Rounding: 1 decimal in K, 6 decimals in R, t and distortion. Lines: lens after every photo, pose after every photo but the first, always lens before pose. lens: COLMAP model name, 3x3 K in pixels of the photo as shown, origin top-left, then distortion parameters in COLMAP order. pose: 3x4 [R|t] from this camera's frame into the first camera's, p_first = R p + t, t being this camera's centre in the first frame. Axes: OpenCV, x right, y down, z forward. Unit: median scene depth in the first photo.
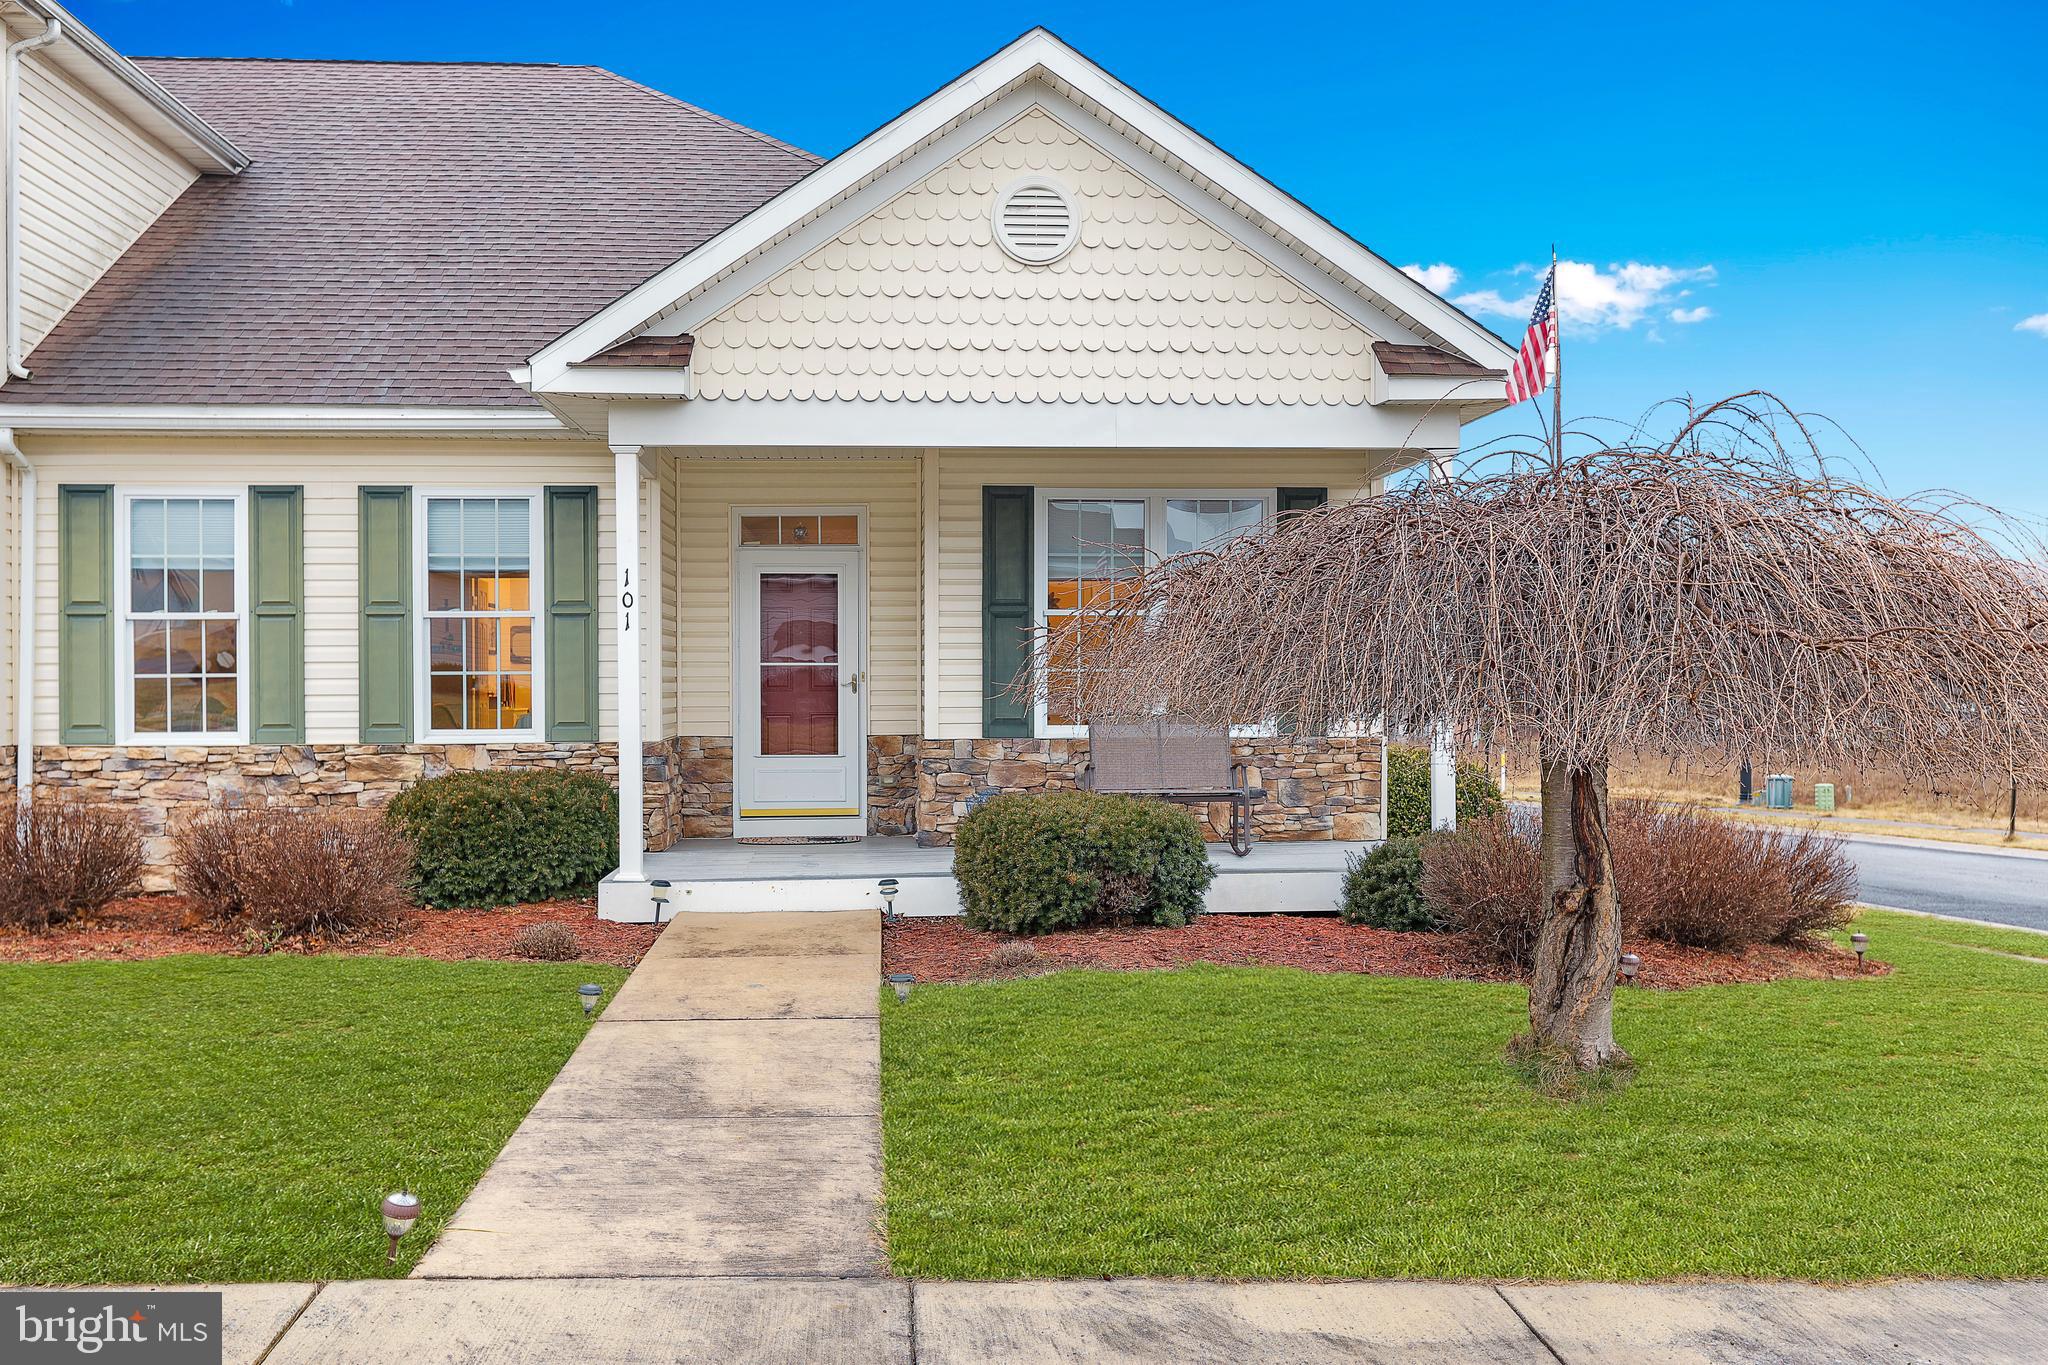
lens RADIAL K [[1905.3, 0, 1024.6], [0, 1905.3, 684.6], [0, 0, 1]] dist [0.046702, 0.000000]
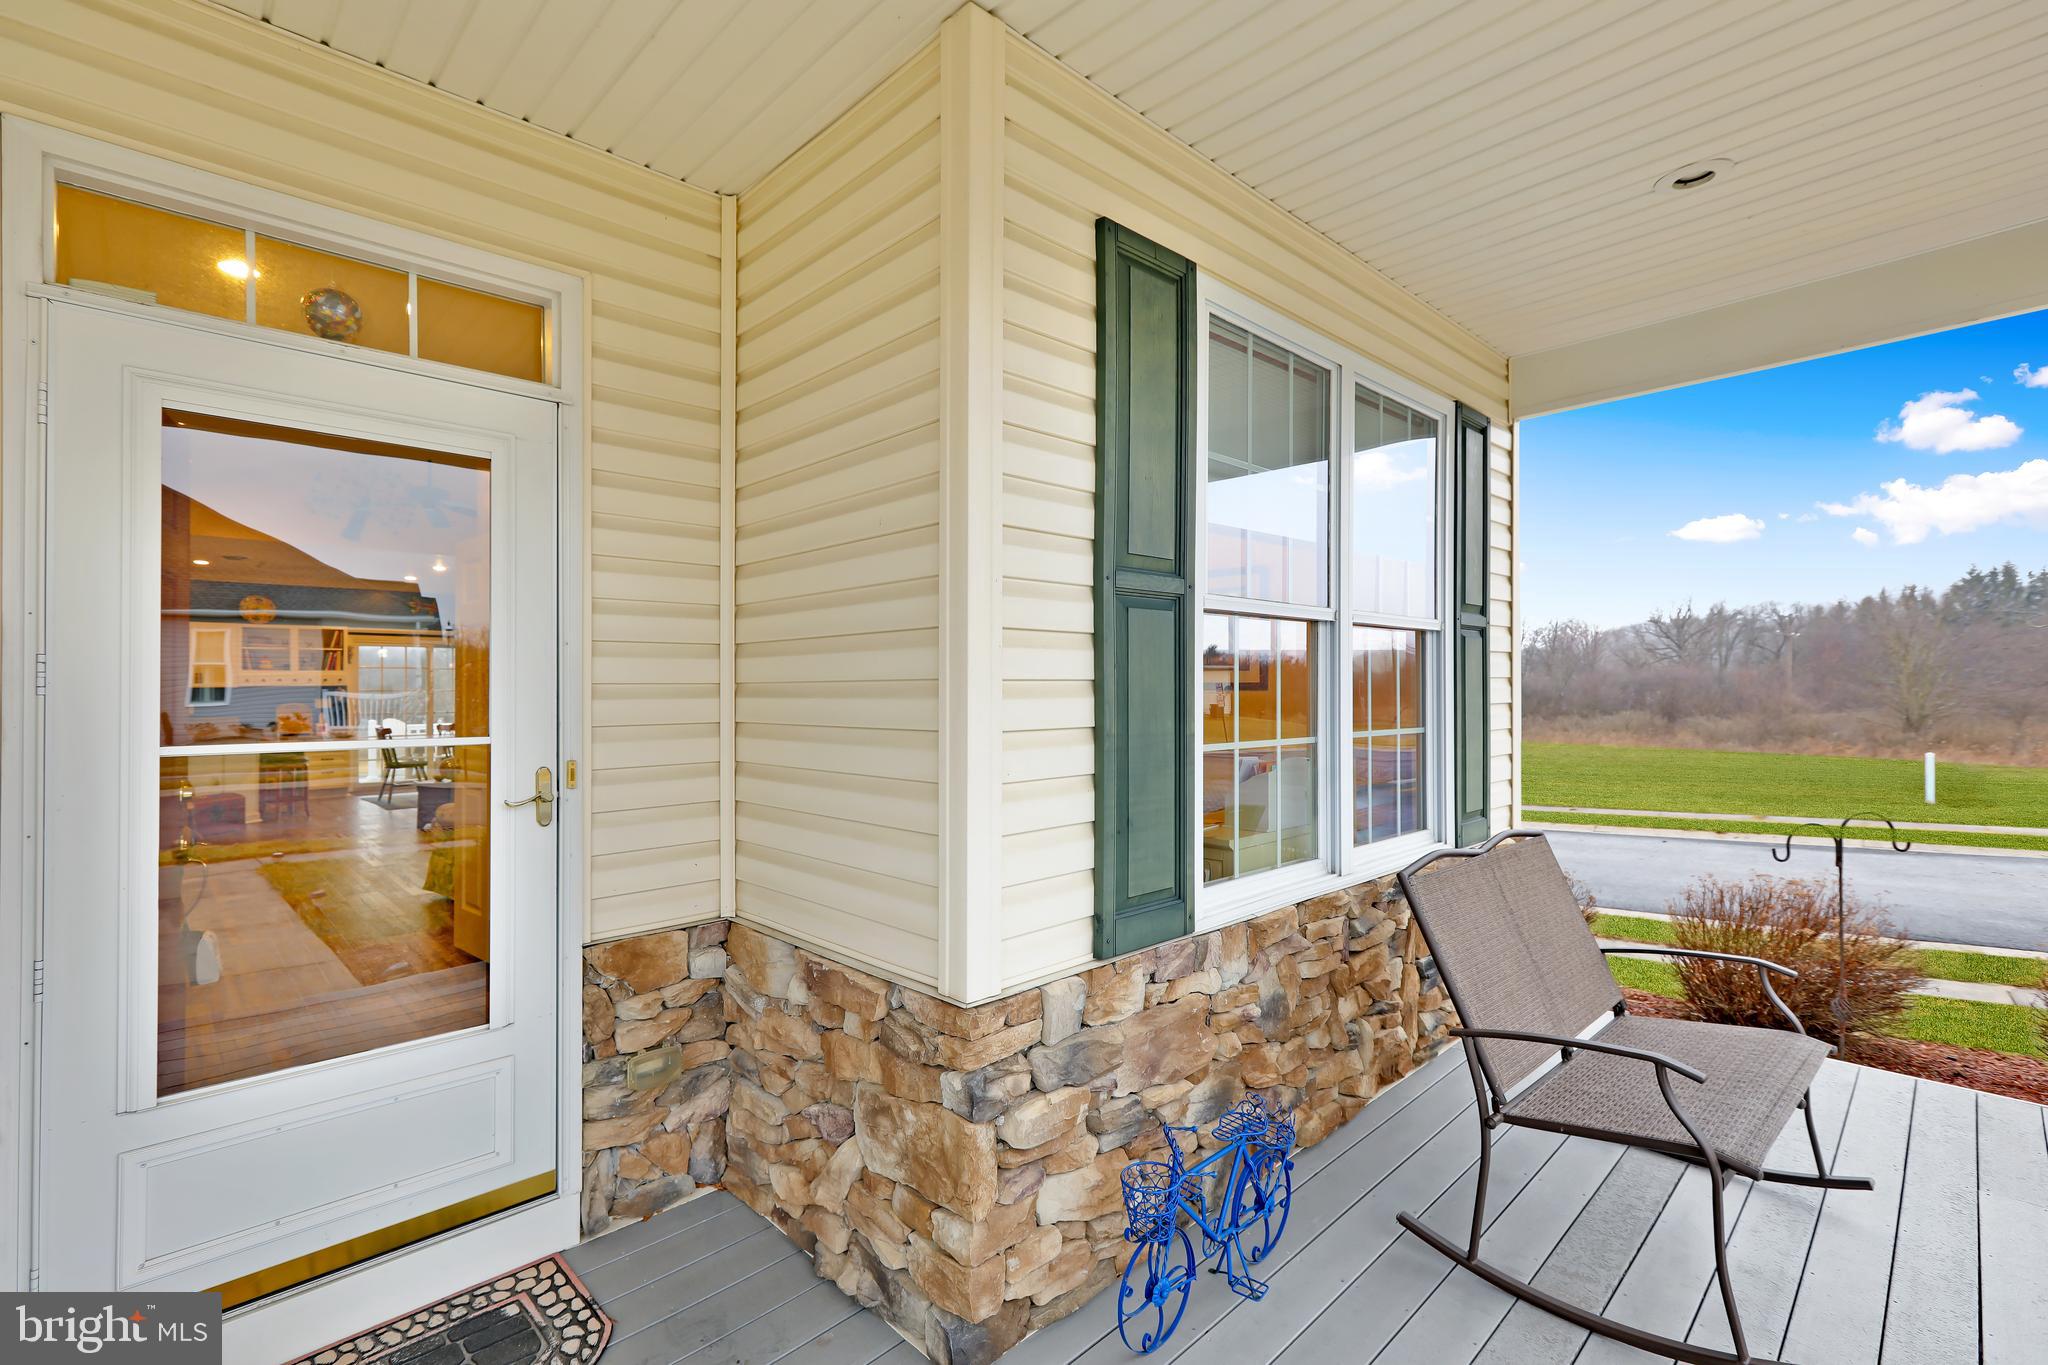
lens RADIAL K [[920.3, 0, 1013.2], [0, 920.3, 678.7], [0, 0, 1]] dist [0.006544, 0.000985]
pose [[0.771128, 0.001157, 0.636679, -0.137840], [0.006665, 0.999929, -0.009889, -0.020521], [-0.636646, 0.011869, 0.771065, 0.883539]]
